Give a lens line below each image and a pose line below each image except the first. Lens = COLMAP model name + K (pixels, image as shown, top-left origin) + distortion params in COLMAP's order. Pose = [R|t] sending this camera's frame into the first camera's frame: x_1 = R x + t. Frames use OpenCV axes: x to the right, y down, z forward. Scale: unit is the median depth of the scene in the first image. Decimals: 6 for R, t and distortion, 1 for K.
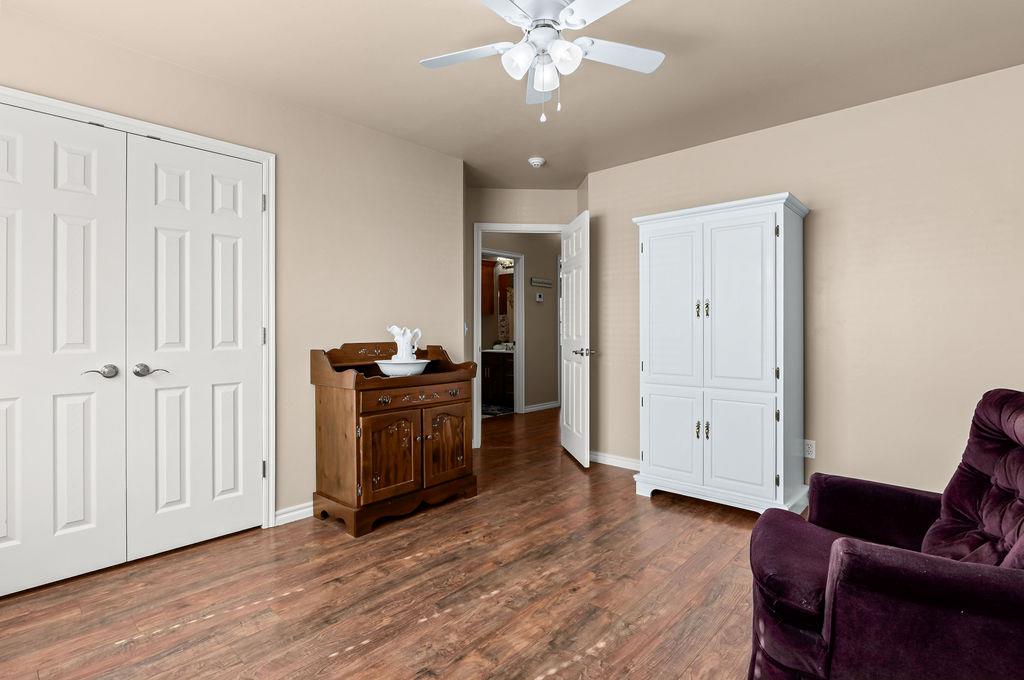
lens RADIAL K [[497.4, 0, 518.0], [0, 497.4, 330.2], [0, 0, 1]] dist [0.000567, -0.002125]
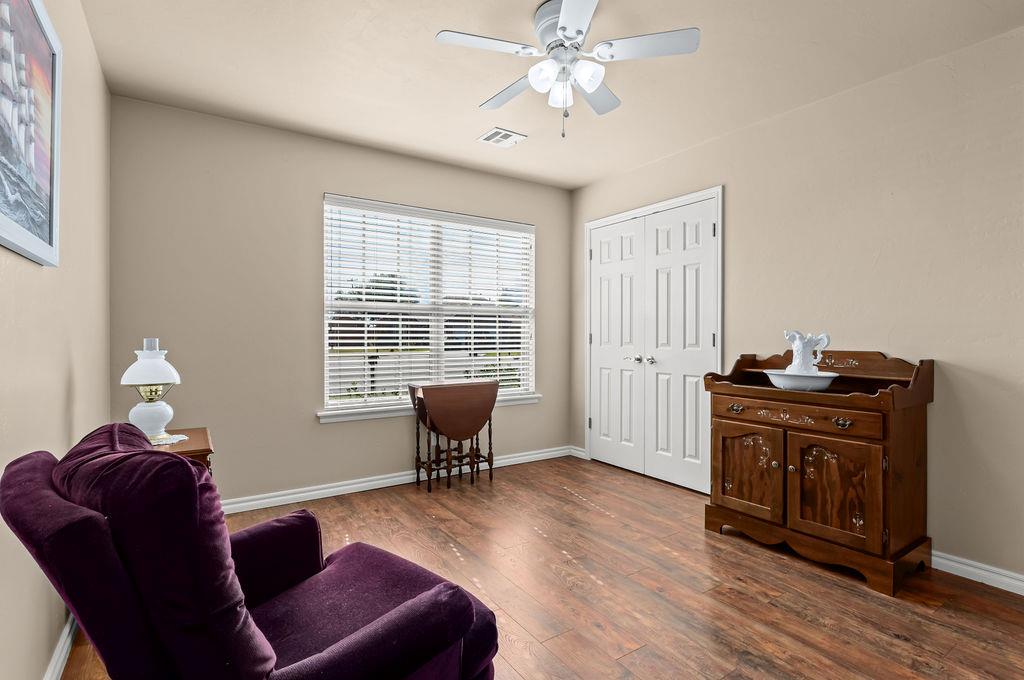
lens RADIAL K [[497.4, 0, 504.9], [0, 497.4, 340.3], [0, 0, 1]] dist [0.000567, -0.002125]
pose [[-0.273090, 0.009151, -0.961945, 0.895908], [0.001377, 0.999957, 0.009122, 0.000408], [0.961987, 0.001166, -0.273091, 0.955120]]
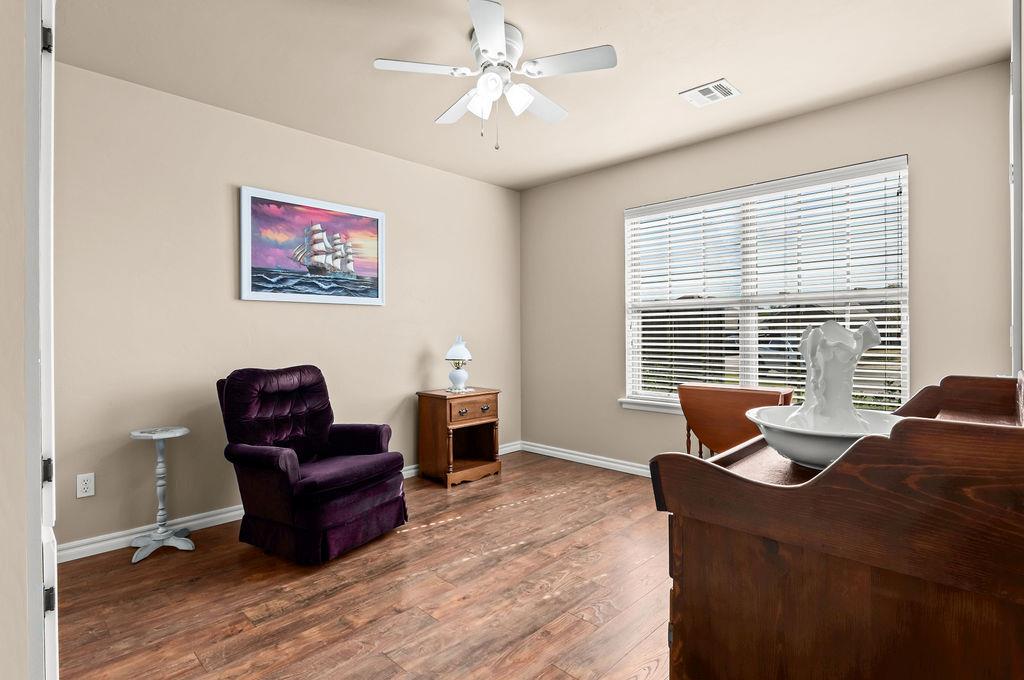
lens RADIAL K [[497.4, 0, 502.6], [0, 497.4, 340.2], [0, 0, 1]] dist [0.000567, -0.002125]
pose [[-0.997912, 0.003682, 0.064478, -0.023774], [0.004405, 0.999929, 0.011075, 0.003176], [-0.064433, 0.011336, -0.997858, 1.736715]]
